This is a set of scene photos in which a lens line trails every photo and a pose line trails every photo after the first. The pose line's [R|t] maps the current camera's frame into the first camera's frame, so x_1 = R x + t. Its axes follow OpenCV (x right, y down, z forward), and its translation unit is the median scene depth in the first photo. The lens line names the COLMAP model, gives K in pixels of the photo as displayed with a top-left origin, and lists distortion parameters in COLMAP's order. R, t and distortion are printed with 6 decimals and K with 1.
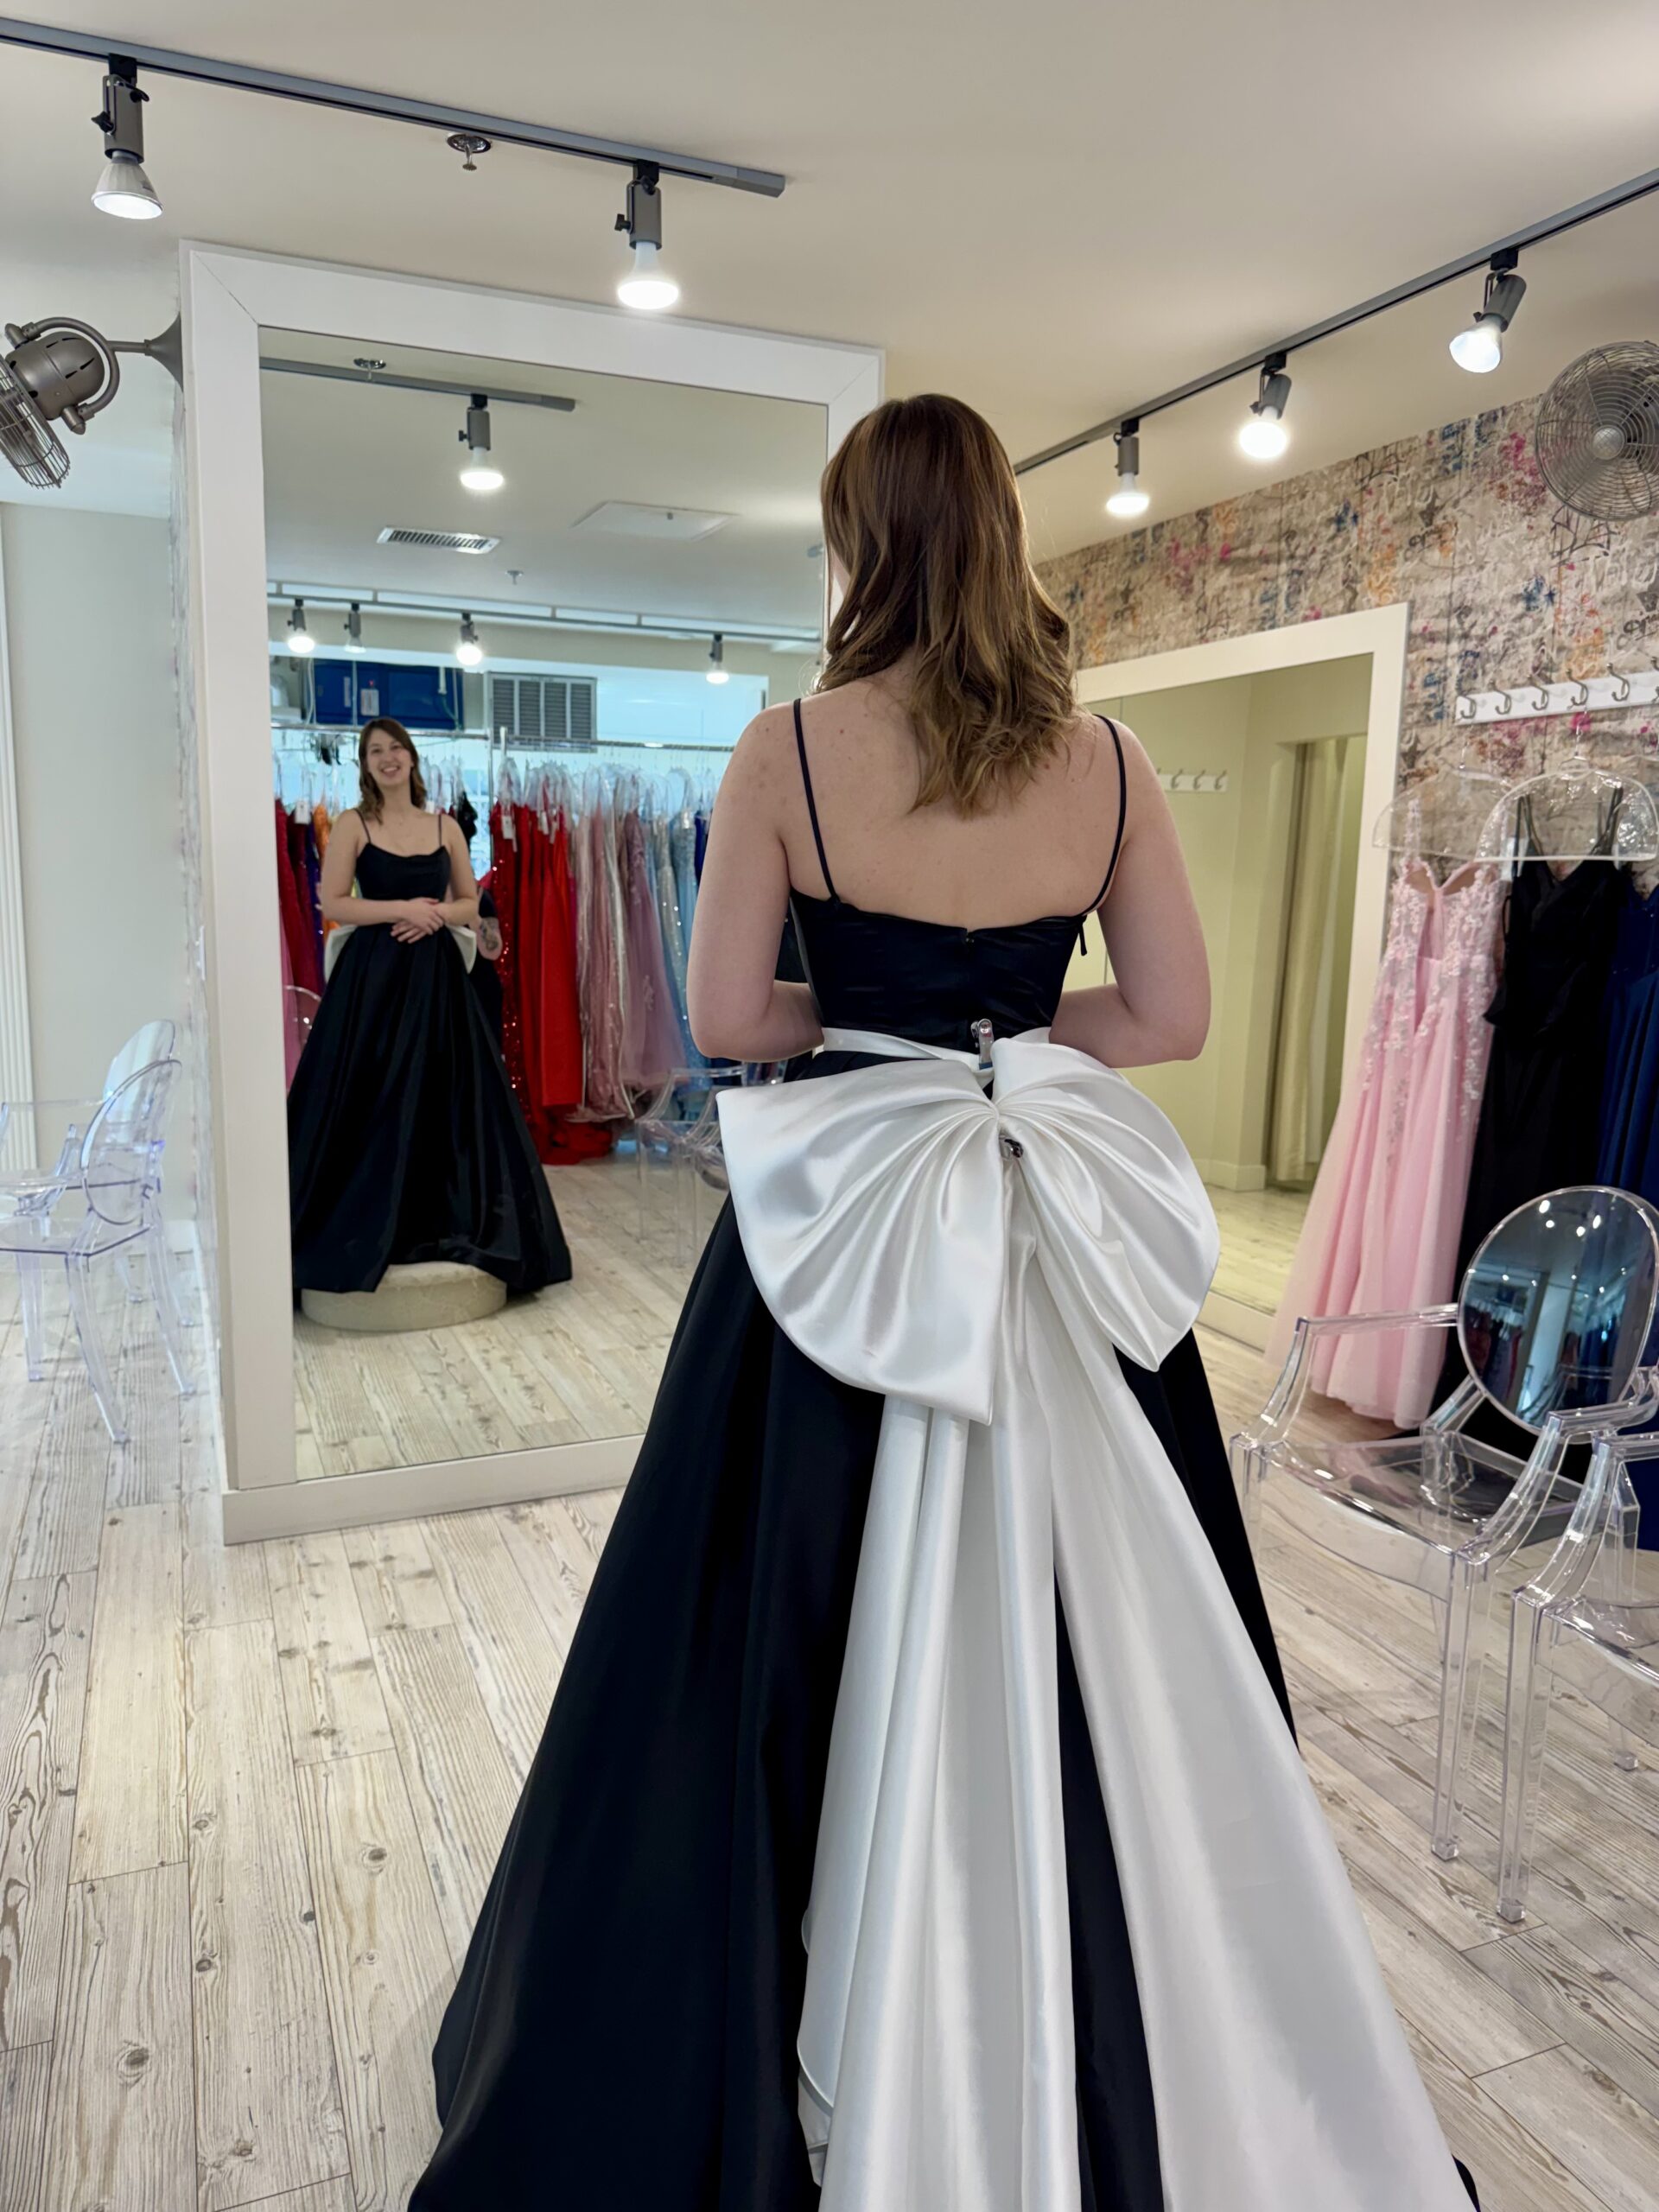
lens RADIAL K [[1578.5, 0, 831.0], [0, 1578.5, 1104.0], [0, 0, 1]] dist [0.023397, -0.038631]
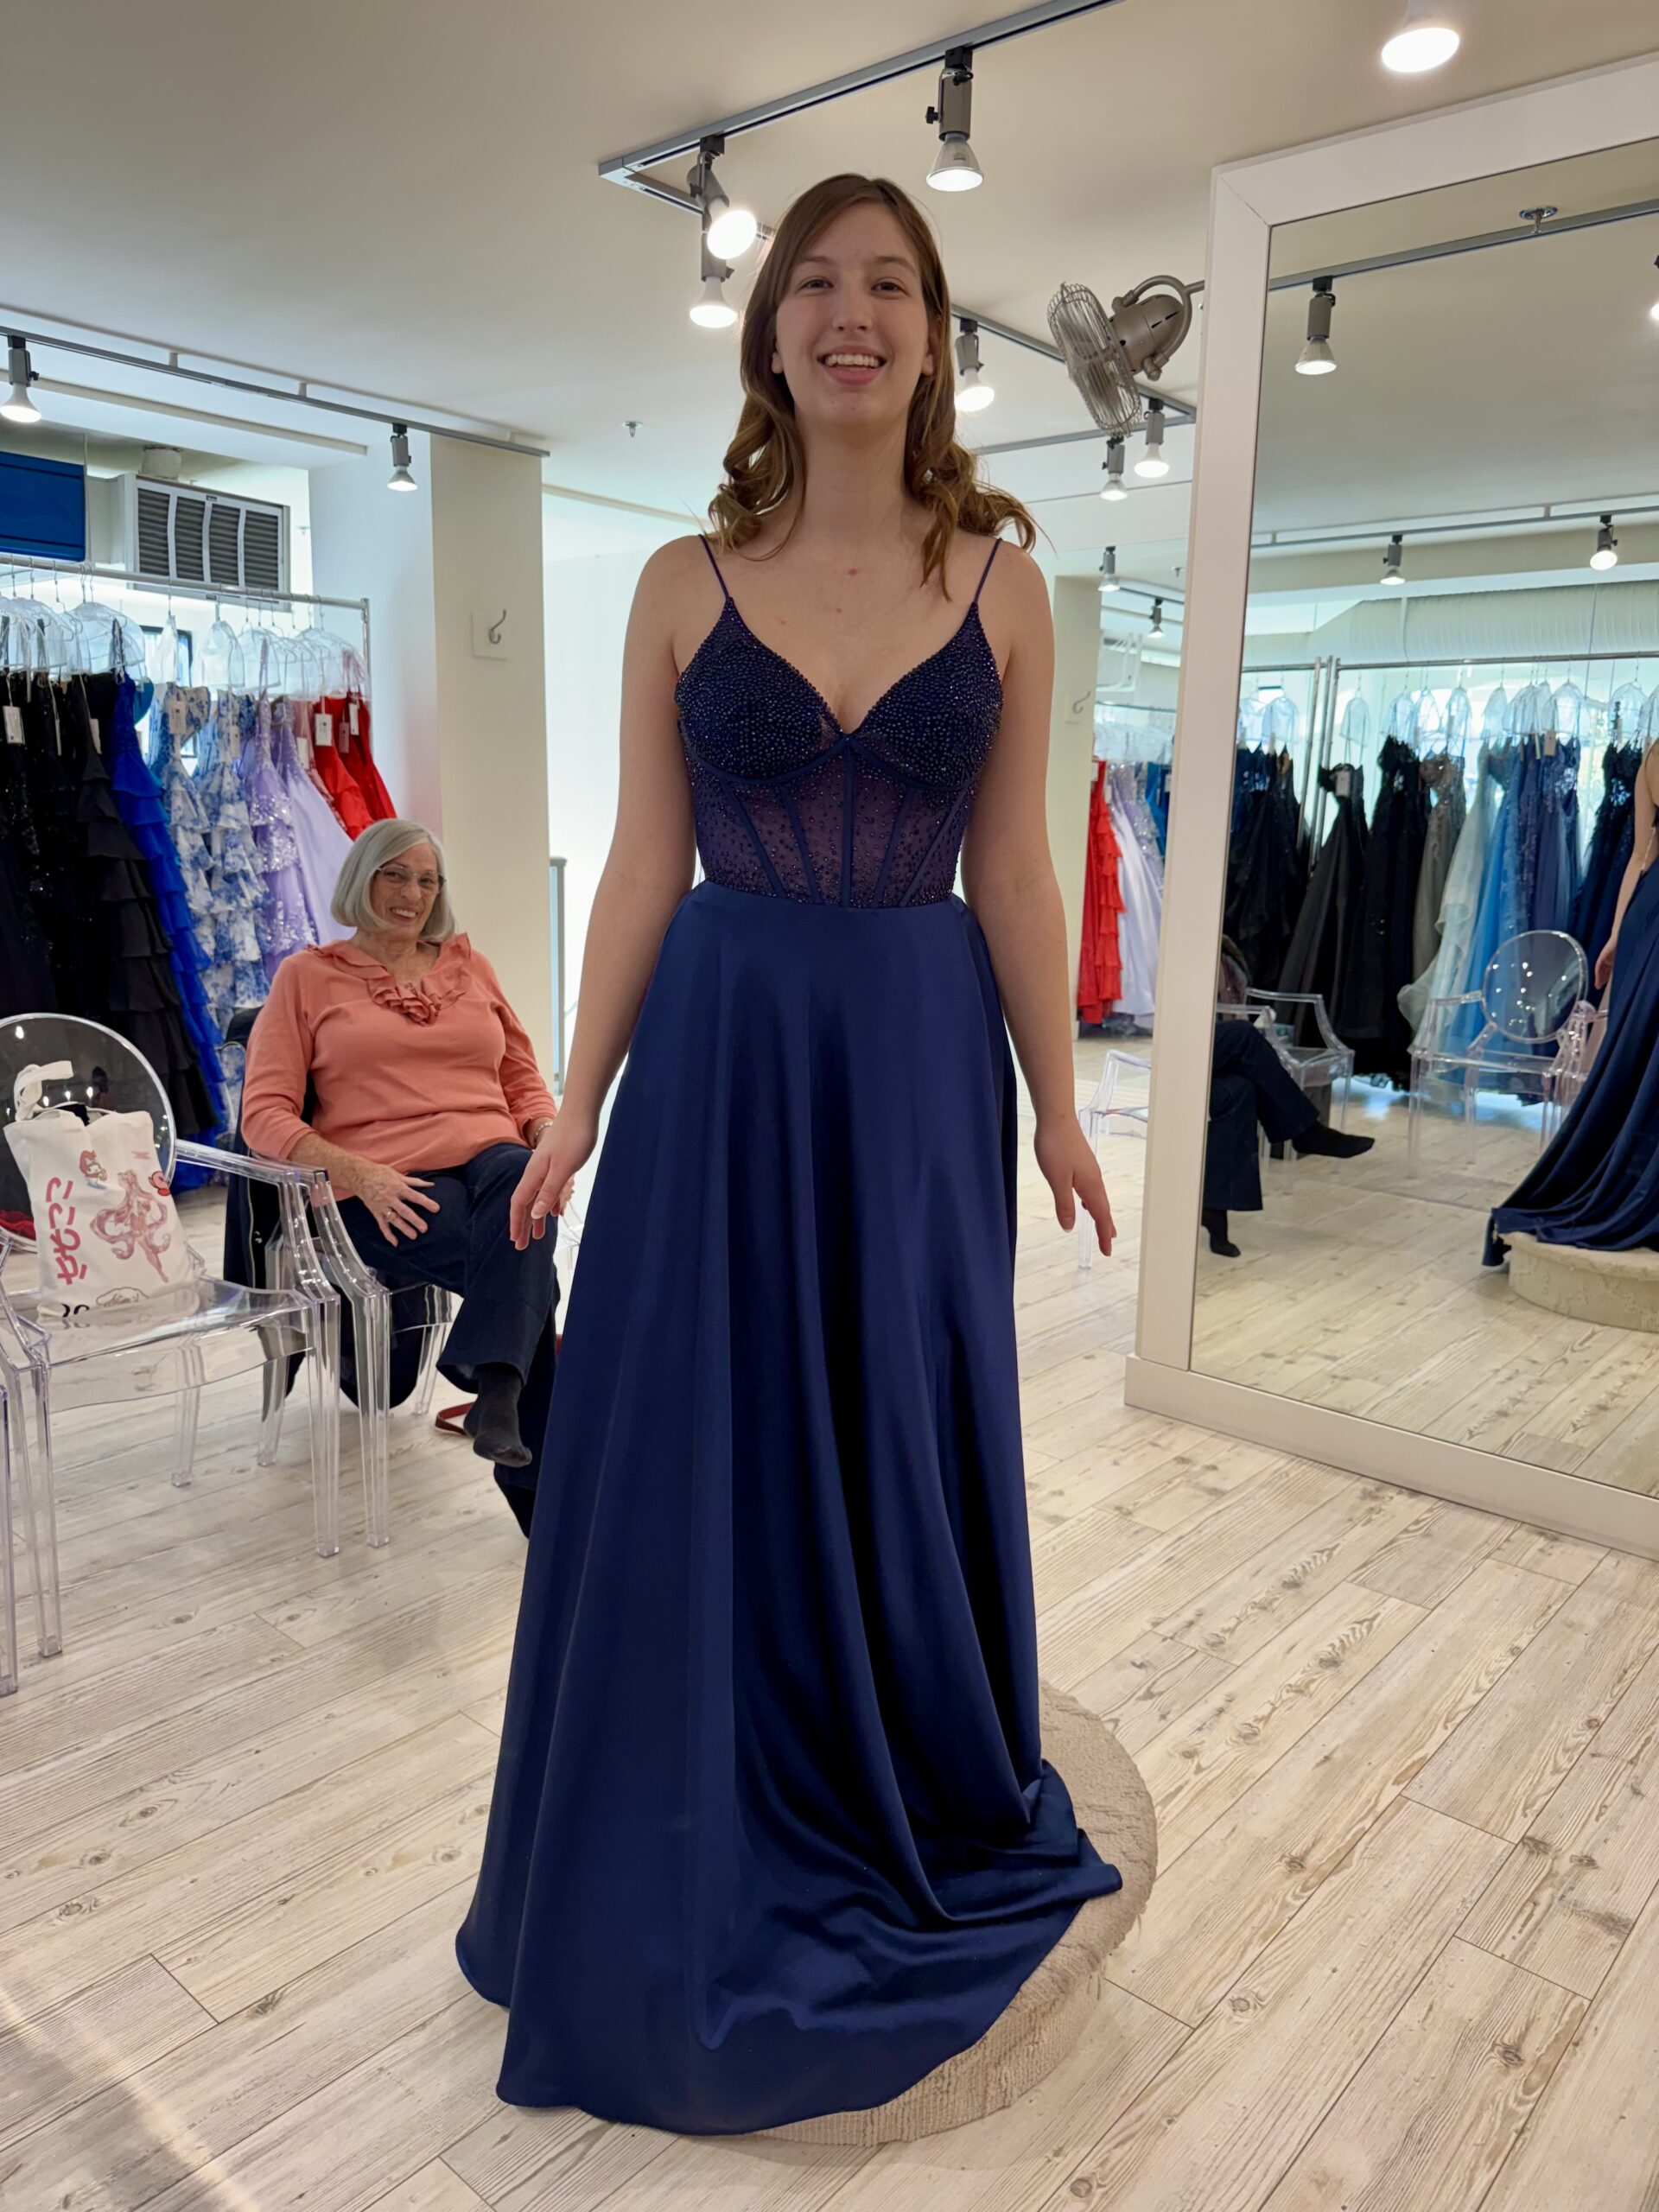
lens RADIAL K [[1578.5, 0, 832.5], [0, 1578.5, 1103.3], [0, 0, 1]] dist [0.023397, -0.038631]
pose [[0.433387, 0.156247, -0.887560, 0.363442], [-0.147629, 0.983861, 0.101114, -0.002683], [0.889034, 0.087208, 0.449459, 0.254986]]
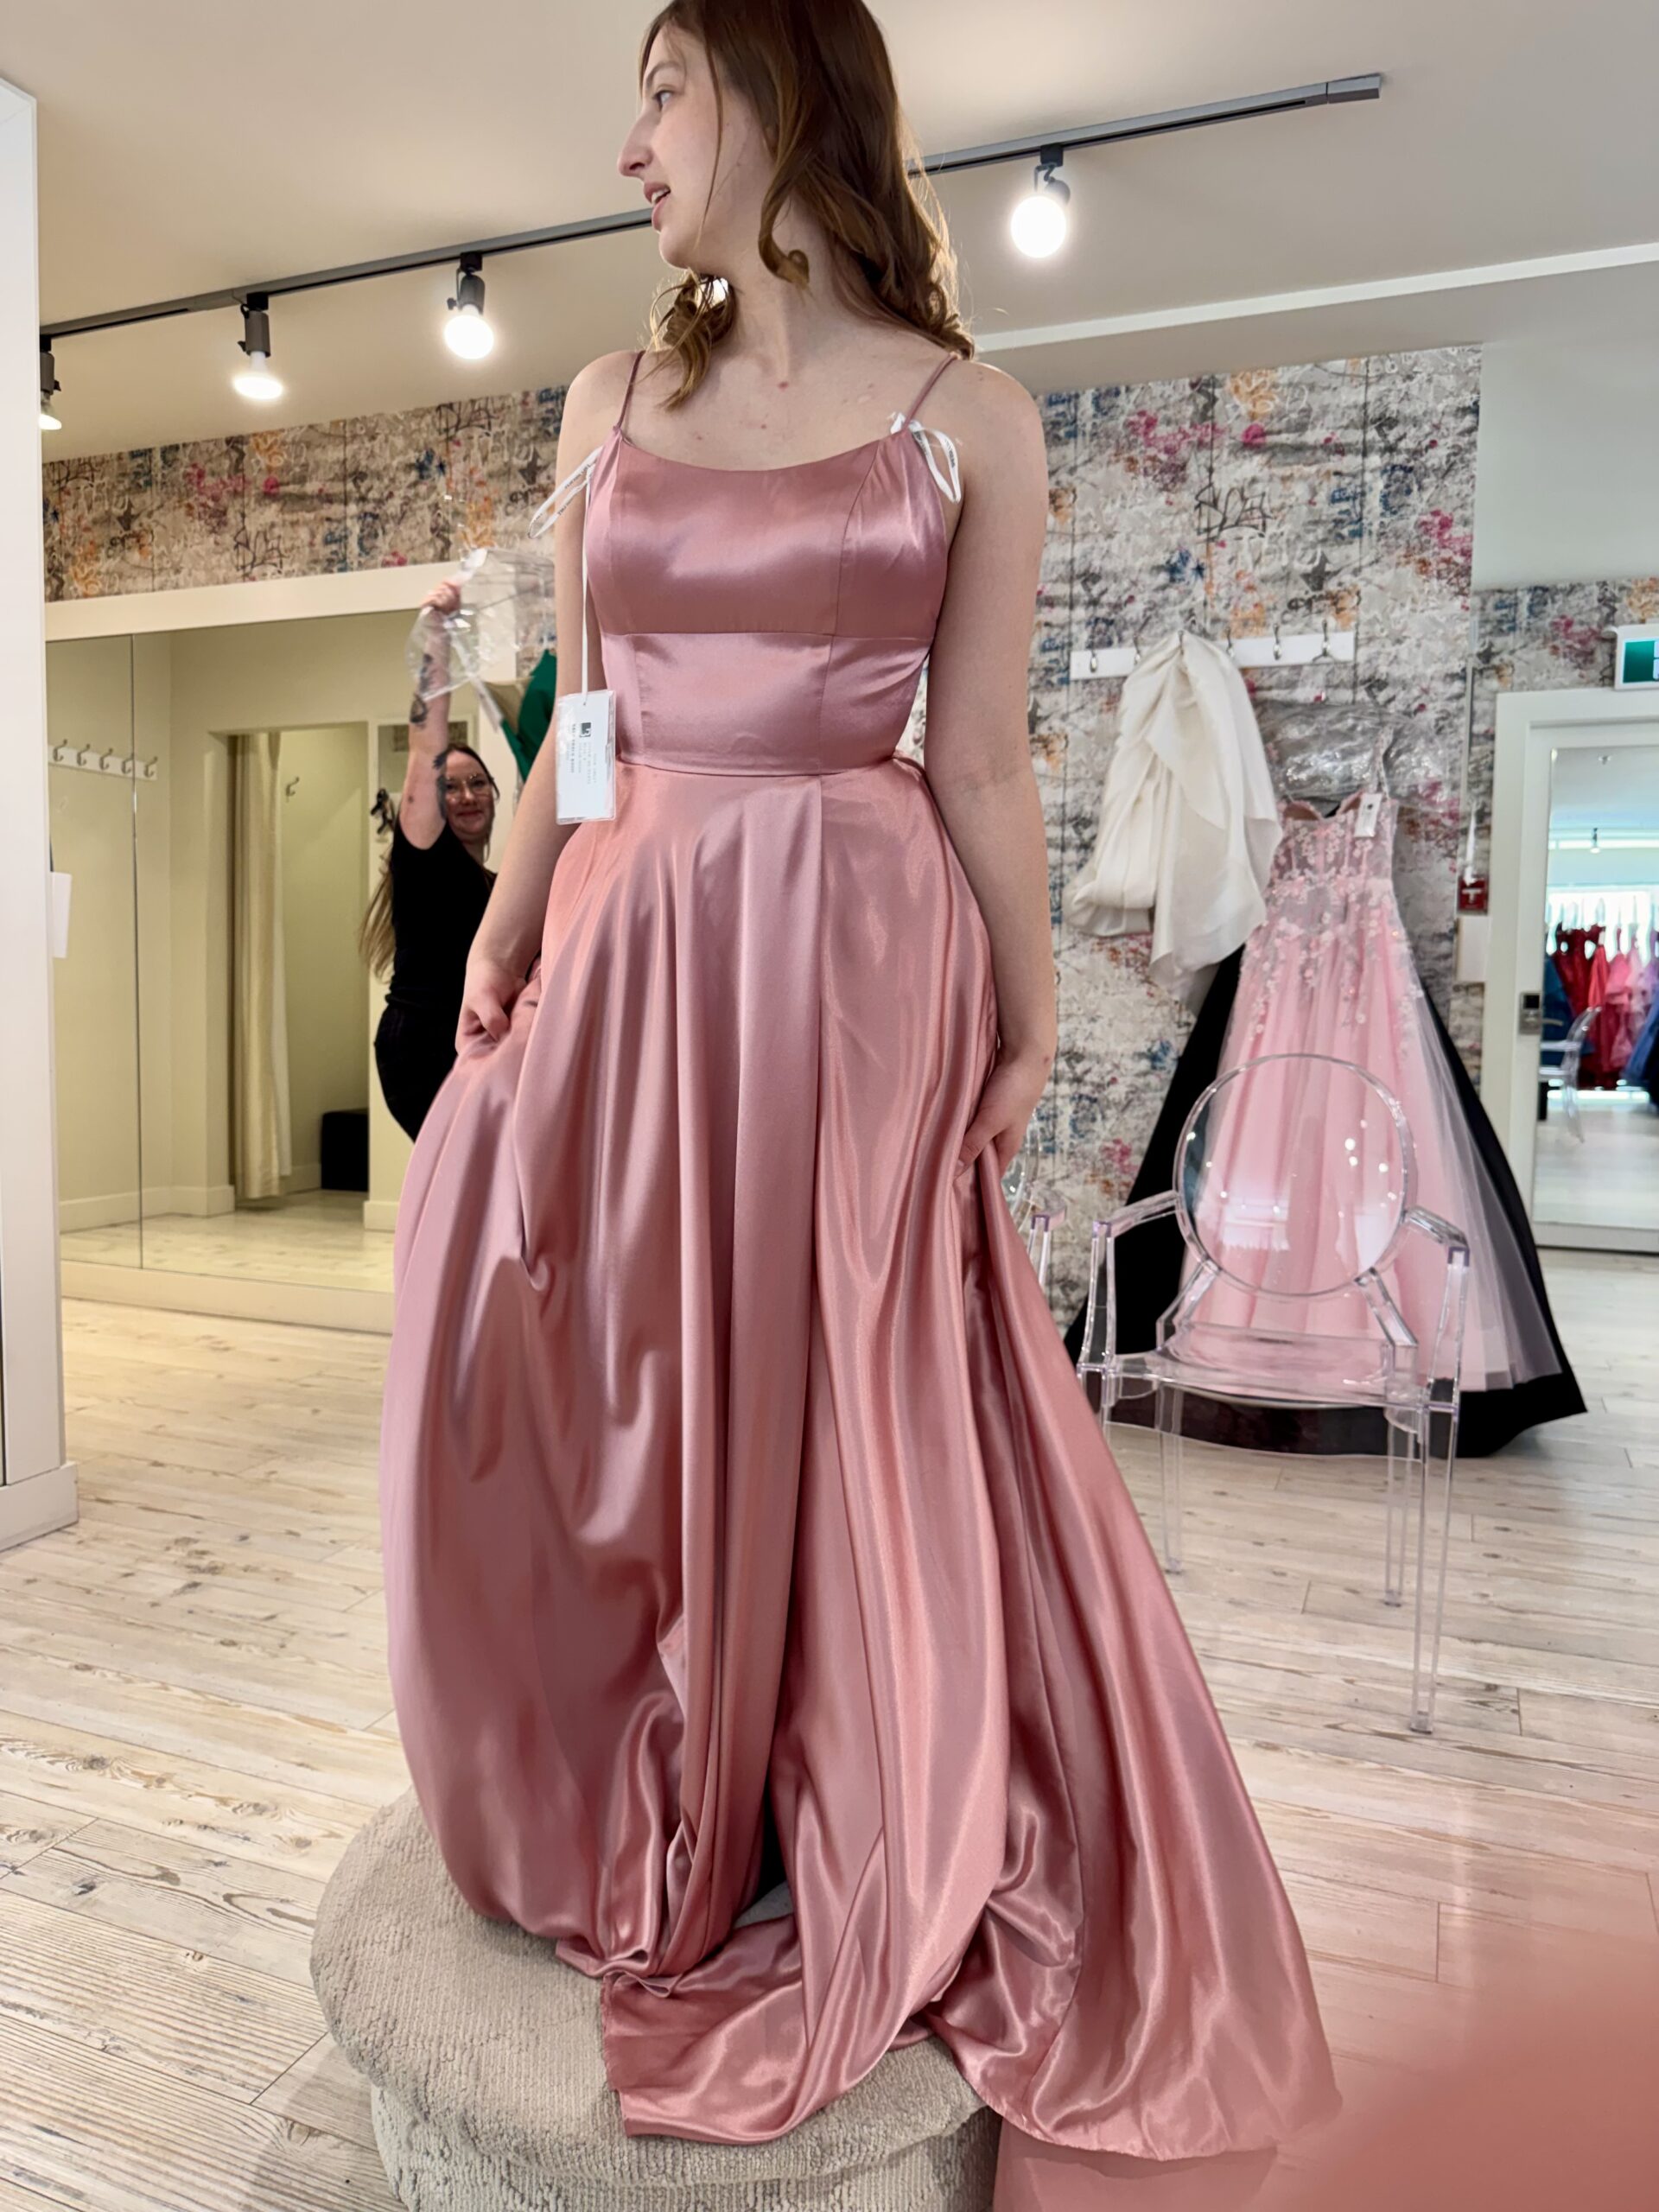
lens RADIAL K [[1578.5, 0, 817.6], [0, 1578.5, 1085.1], [0, 0, 1]] dist [0.023397, -0.038631]
pose [[0.700617, -0.063221, 0.710731, -0.244554], [0.108320, 0.993946, -0.018365, 0.060916], [-0.705268, 0.089854, 0.703224, 0.181065]]
